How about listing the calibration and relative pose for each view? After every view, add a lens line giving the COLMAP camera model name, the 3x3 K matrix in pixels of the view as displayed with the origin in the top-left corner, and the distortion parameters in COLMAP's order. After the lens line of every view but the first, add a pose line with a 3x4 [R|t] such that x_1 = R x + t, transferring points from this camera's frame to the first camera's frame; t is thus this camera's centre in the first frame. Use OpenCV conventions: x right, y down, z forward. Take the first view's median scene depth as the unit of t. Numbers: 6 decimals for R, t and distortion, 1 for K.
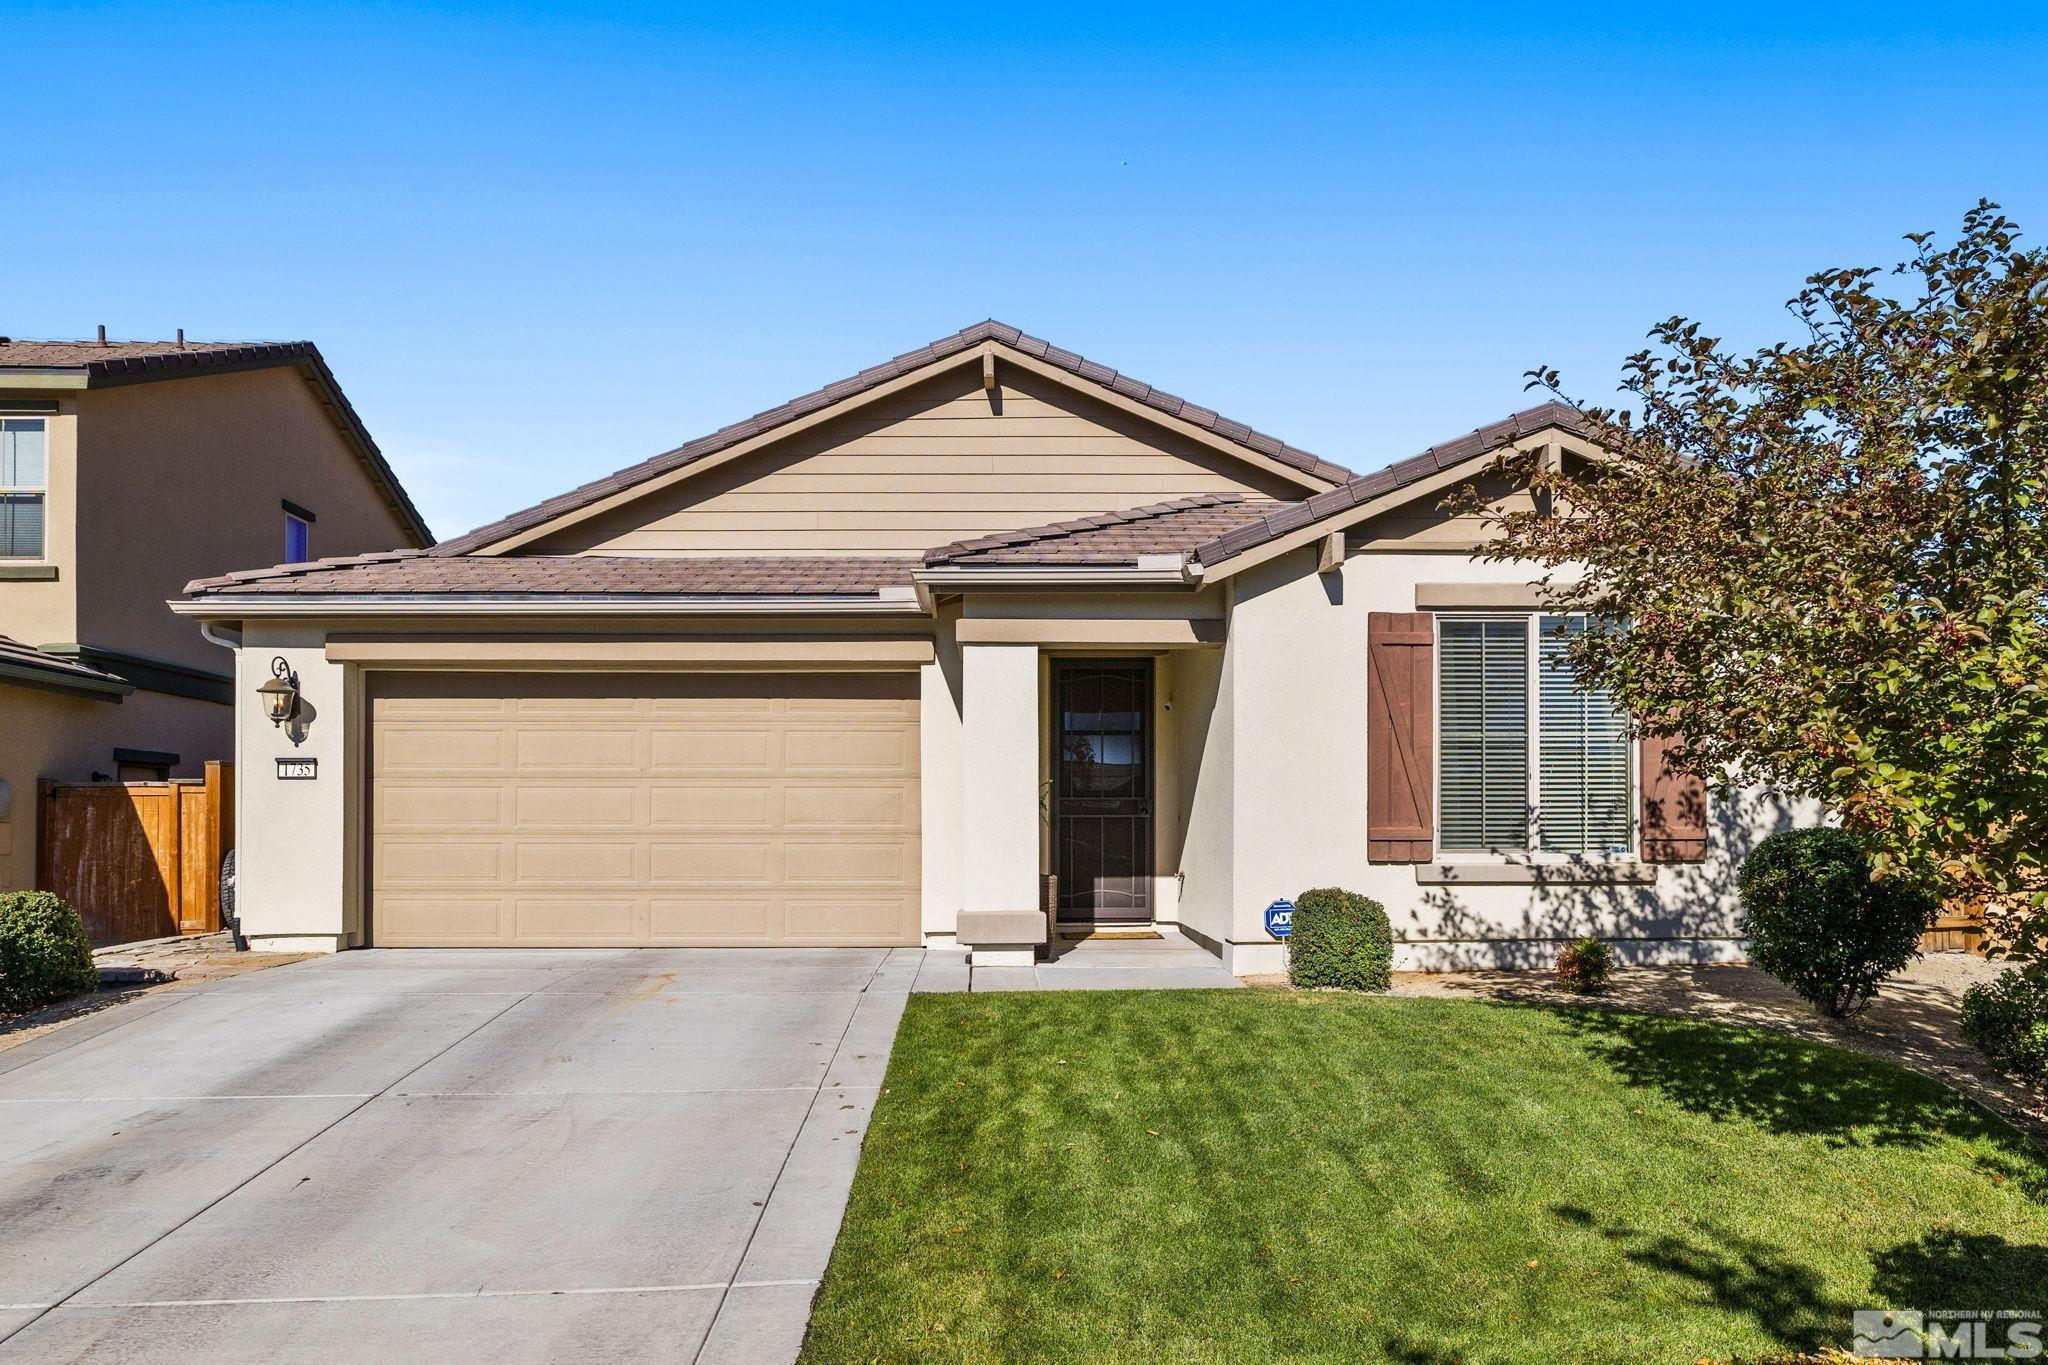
lens RADIAL K [[868.6, 0, 1014.2], [0, 868.6, 646.5], [0, 0, 1]] dist [0.000699, 0.000416]
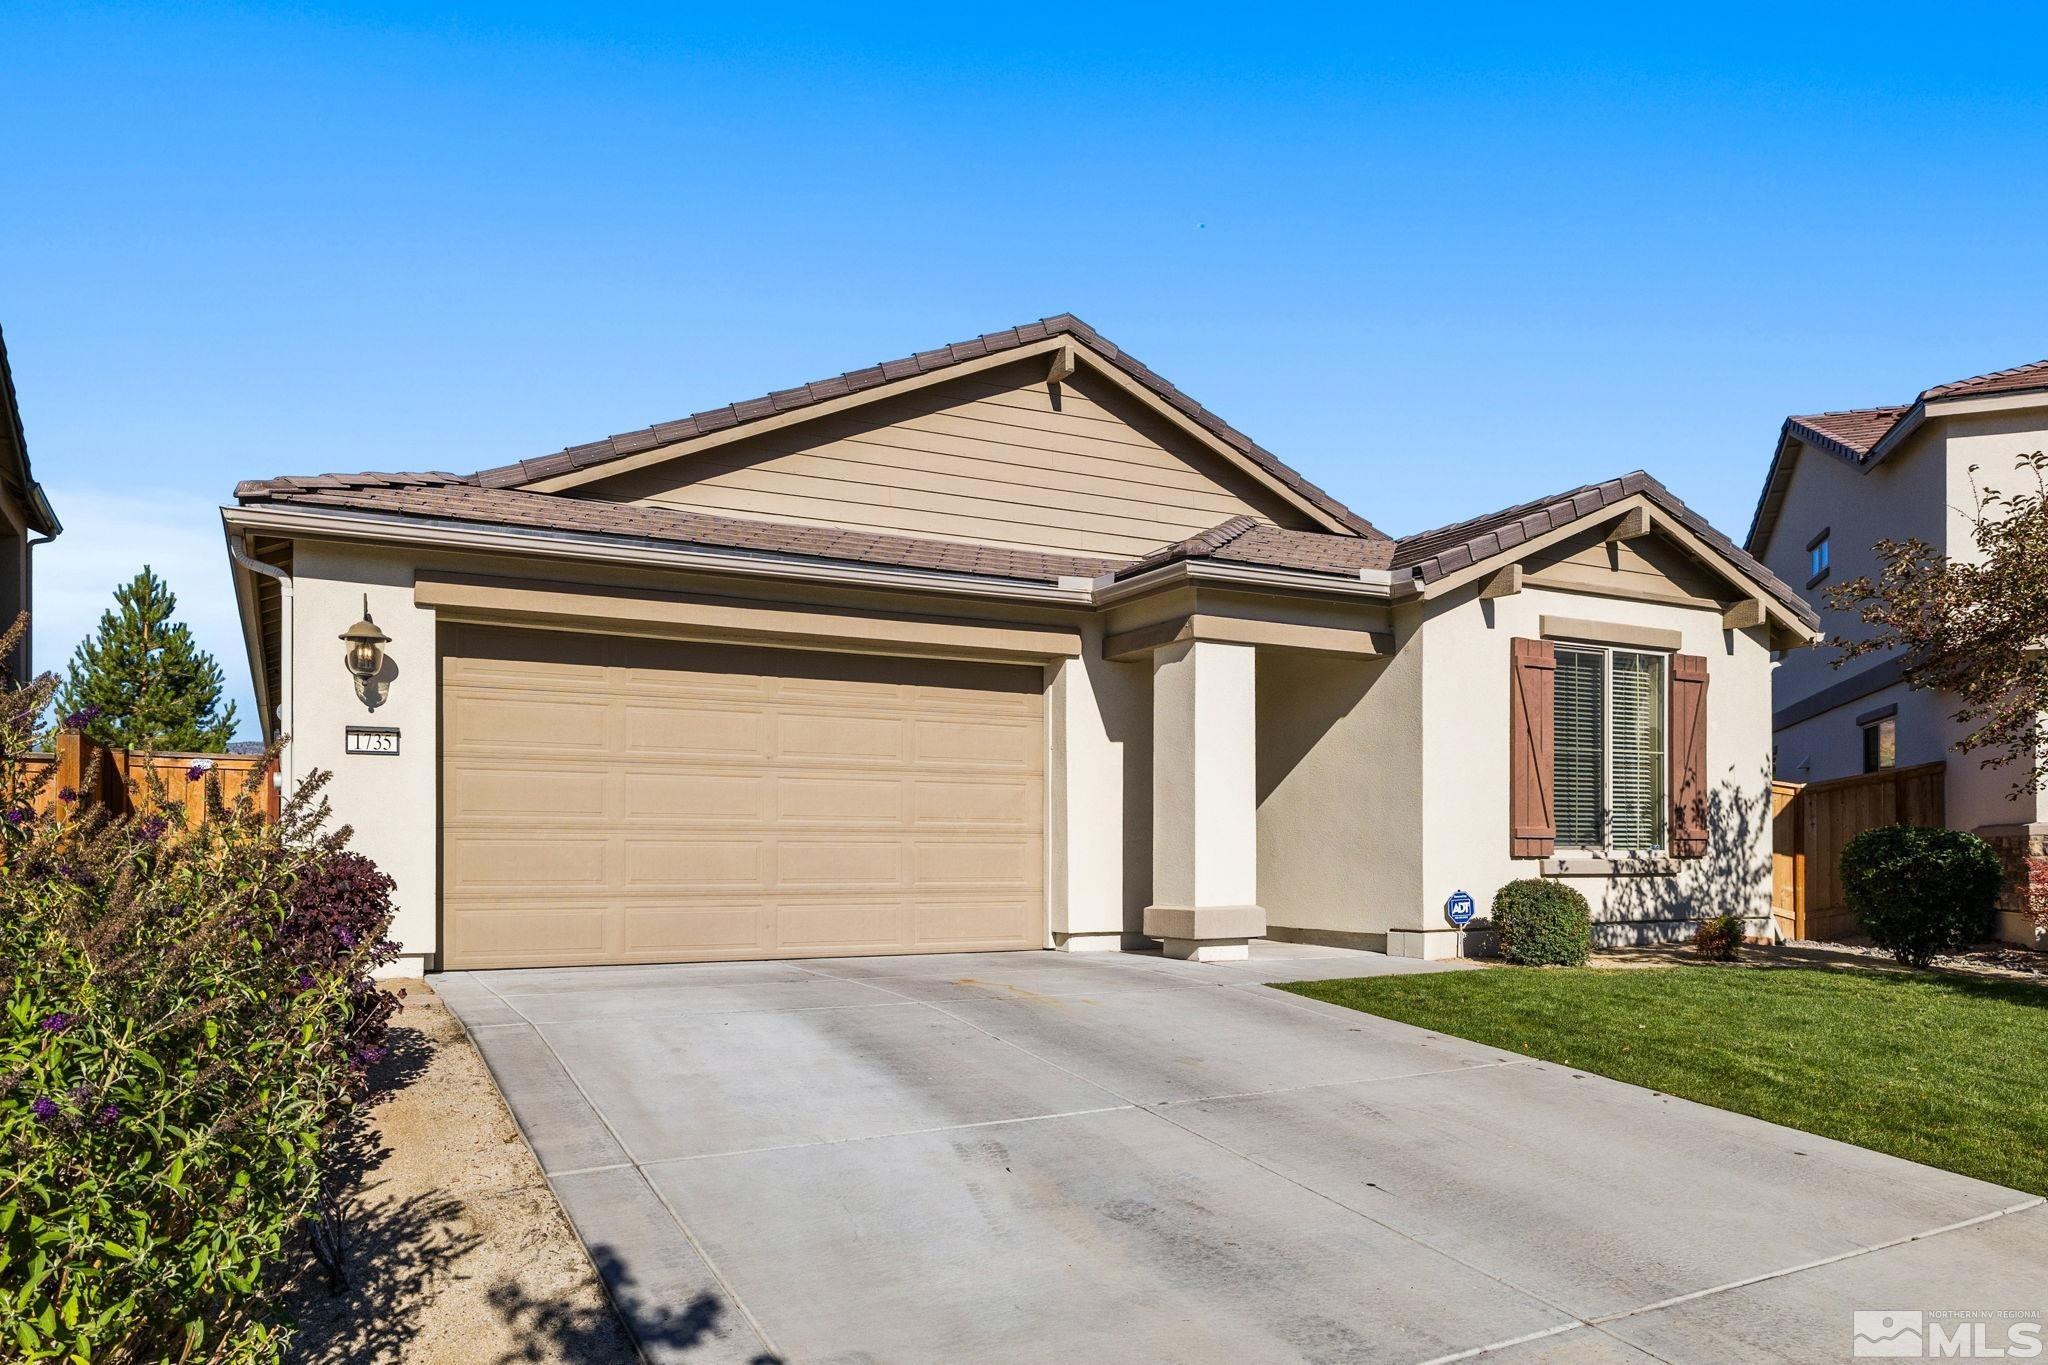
lens RADIAL K [[882.3, 0, 976.4], [0, 882.3, 663.7], [0, 0, 1]] dist [-0.000886, 0.000369]
pose [[0.953736, 0.062510, 0.294076, -0.548581], [-0.064450, 0.997916, -0.003099, 0.040508], [-0.293657, -0.015997, 0.955777, 0.098000]]
